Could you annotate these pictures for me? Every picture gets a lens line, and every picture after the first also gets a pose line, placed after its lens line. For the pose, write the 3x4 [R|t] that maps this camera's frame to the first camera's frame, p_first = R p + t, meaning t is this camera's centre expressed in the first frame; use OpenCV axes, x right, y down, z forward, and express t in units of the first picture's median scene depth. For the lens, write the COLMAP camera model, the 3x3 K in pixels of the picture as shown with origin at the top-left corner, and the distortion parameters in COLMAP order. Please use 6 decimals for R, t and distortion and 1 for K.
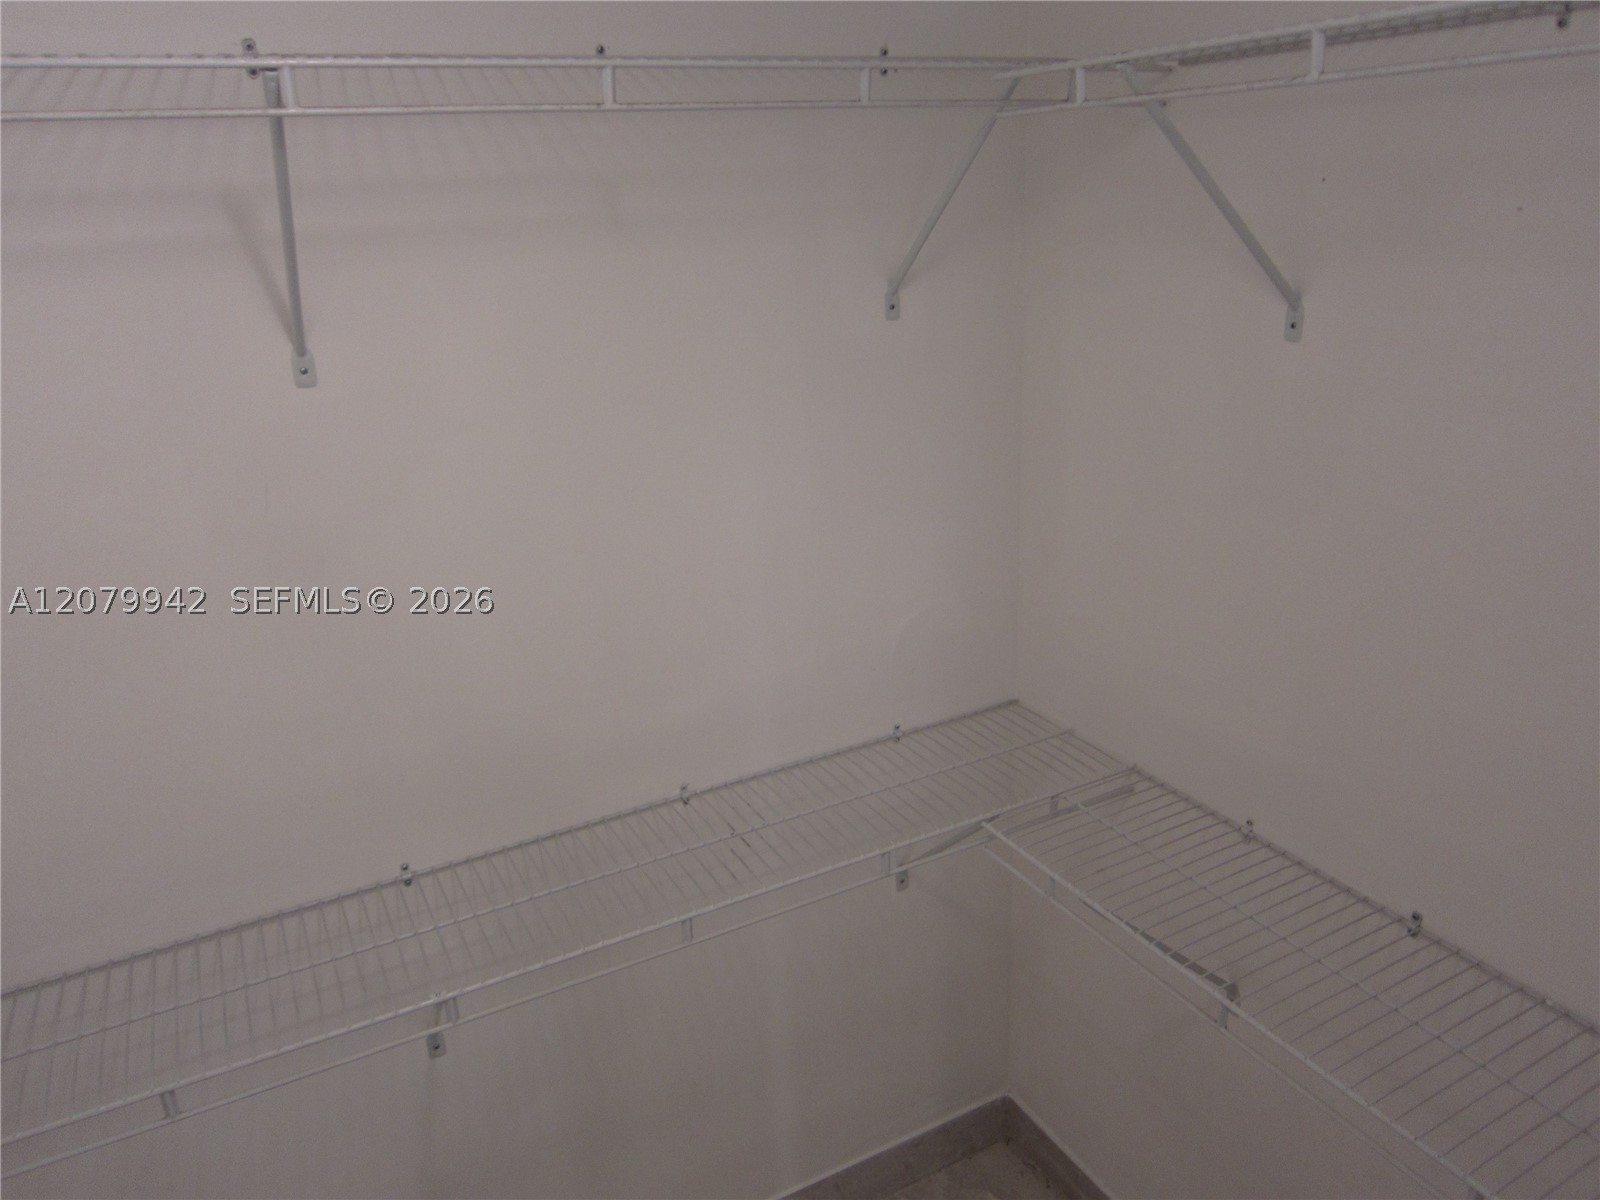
lens RADIAL K [[1143.0, 0, 797.0], [0, 1143.0, 599.9], [0, 0, 1]] dist [-0.033374, 0.016696]
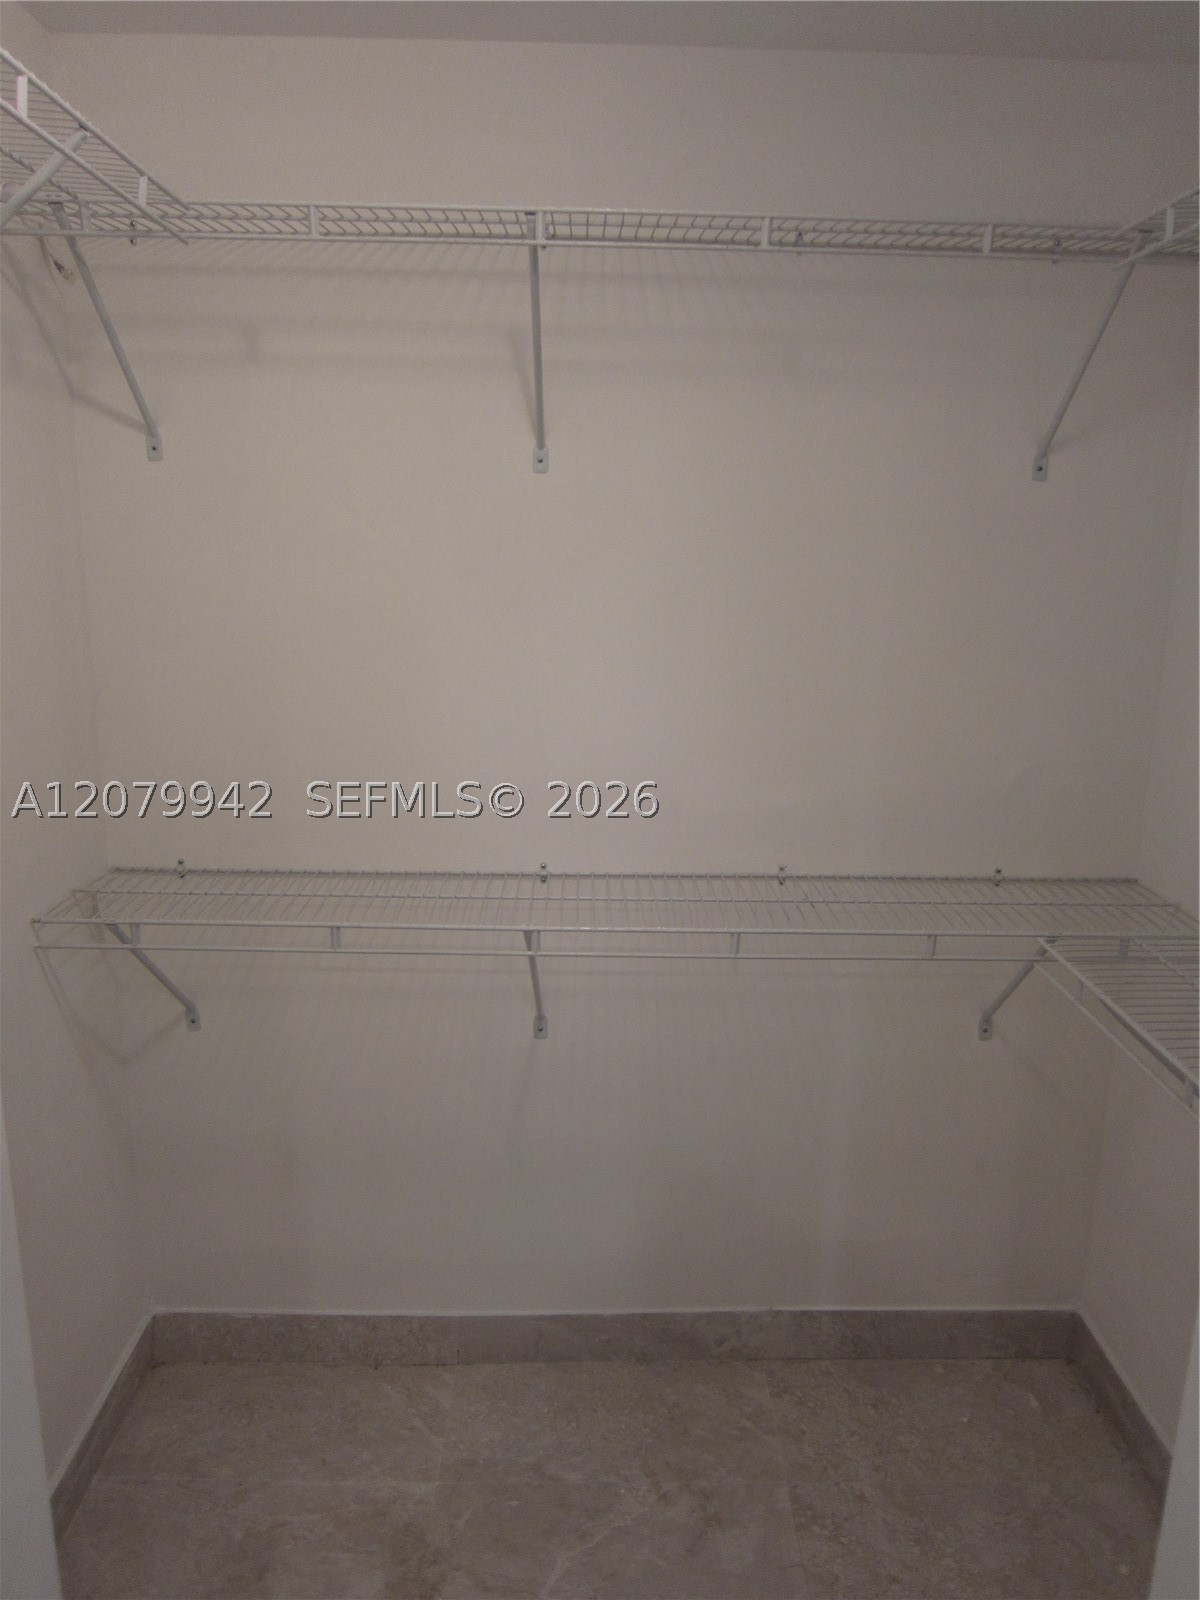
lens RADIAL K [[1143.0, 0, 604.2], [0, 1143.0, 800.9], [0, 0, 1]] dist [-0.033374, 0.016696]
pose [[0.893293, 0.160794, -0.419729, 0.219313], [-0.204970, 0.976801, -0.062026, 0.213062], [0.400018, 0.141440, 0.905528, -0.122264]]
